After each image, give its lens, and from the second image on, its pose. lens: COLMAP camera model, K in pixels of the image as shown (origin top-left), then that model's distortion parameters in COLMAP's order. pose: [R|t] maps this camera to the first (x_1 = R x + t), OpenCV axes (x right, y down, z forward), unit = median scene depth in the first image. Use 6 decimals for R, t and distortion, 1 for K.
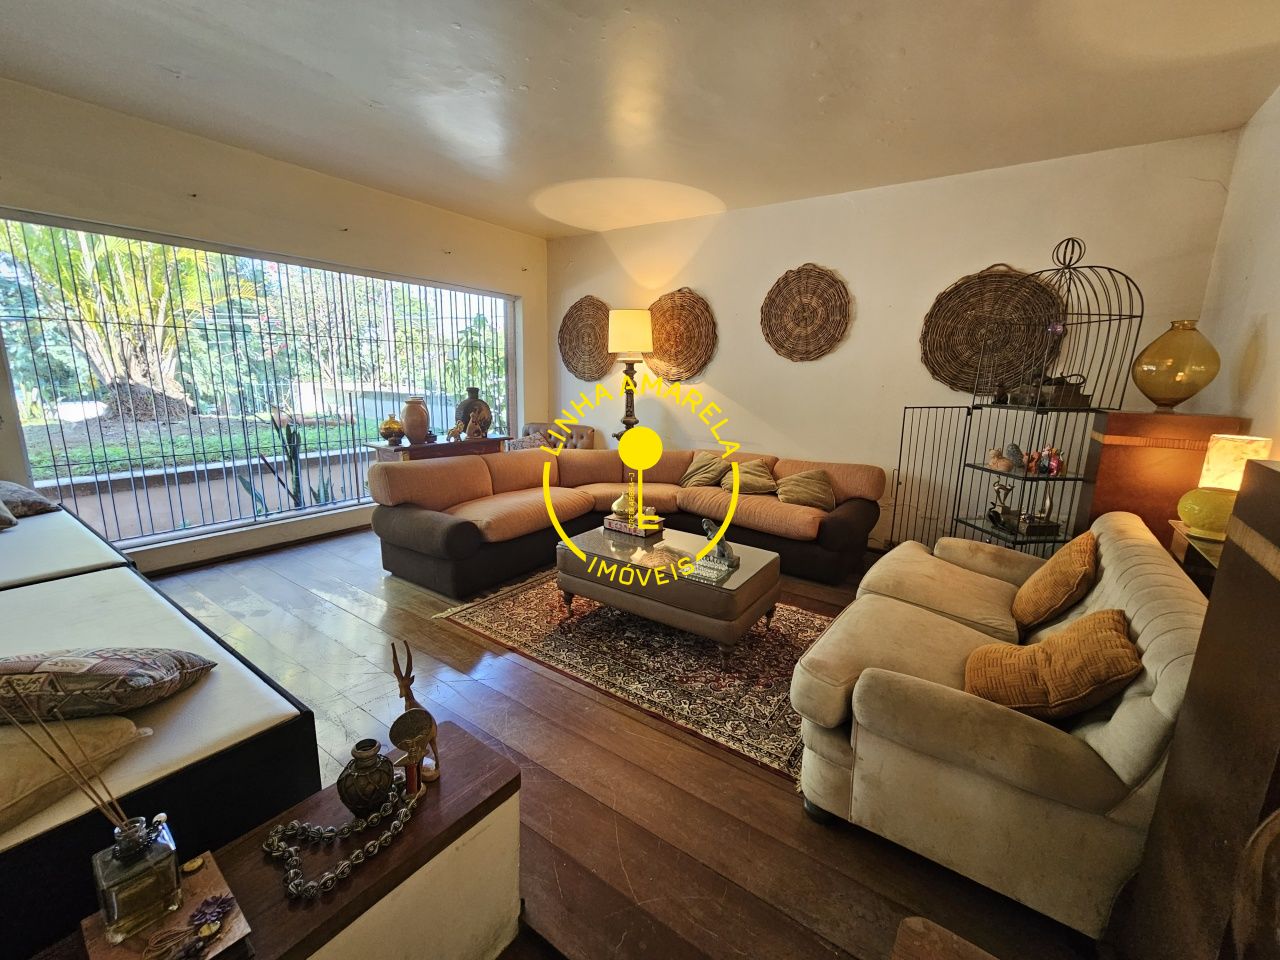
lens RADIAL K [[524.4, 0, 642.0], [0, 524.4, 482.8], [0, 0, 1]] dist [-0.001444, -0.000147]
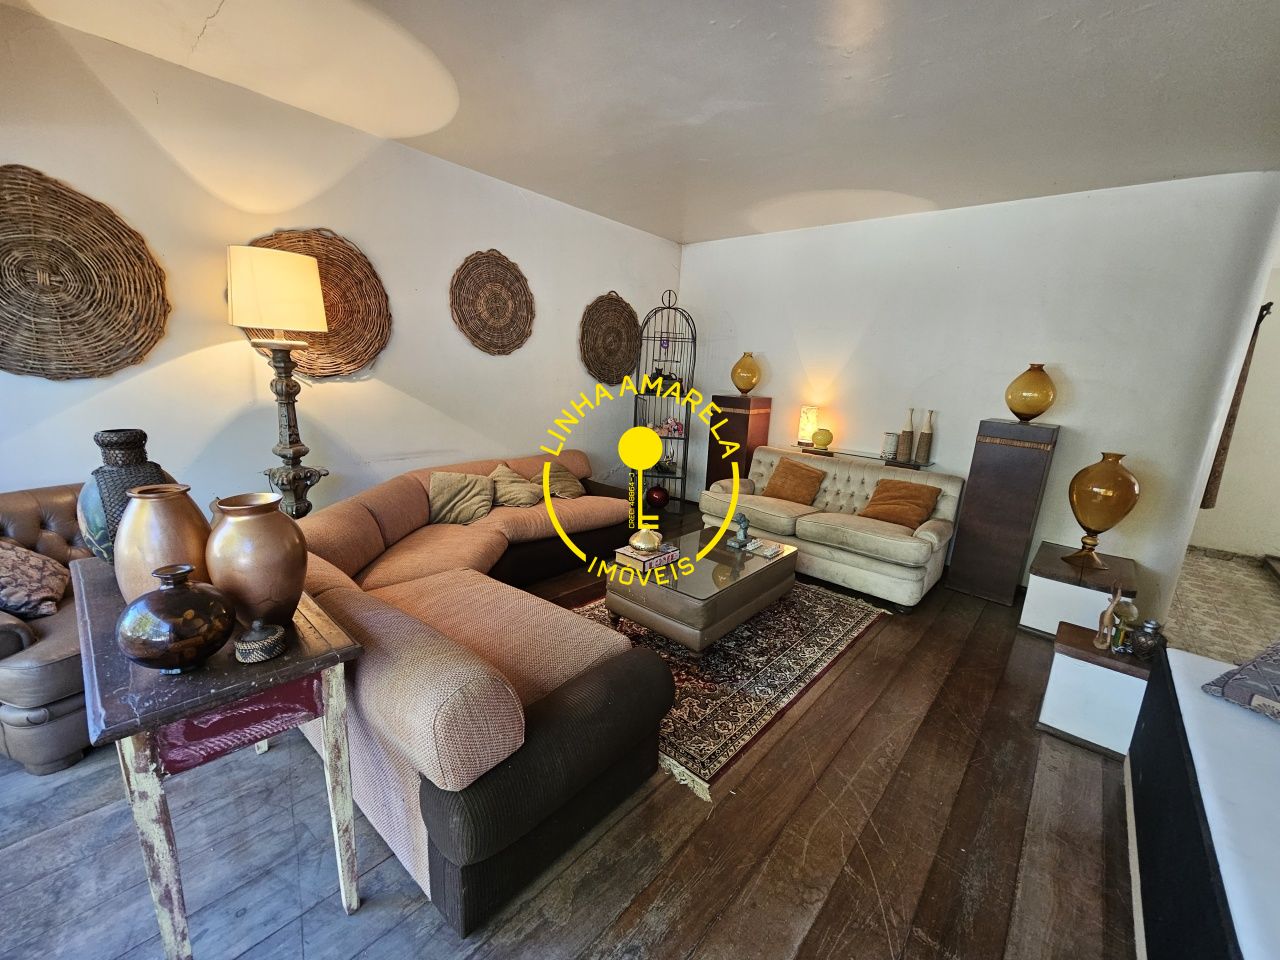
lens RADIAL K [[524.4, 0, 642.1], [0, 524.4, 480.1], [0, 0, 1]] dist [-0.001444, -0.000147]
pose [[0.102111, -0.230514, 0.967697, -0.620818], [0.149755, 0.965257, 0.214130, -0.174228], [-0.983436, 0.123053, 0.133084, 0.634441]]
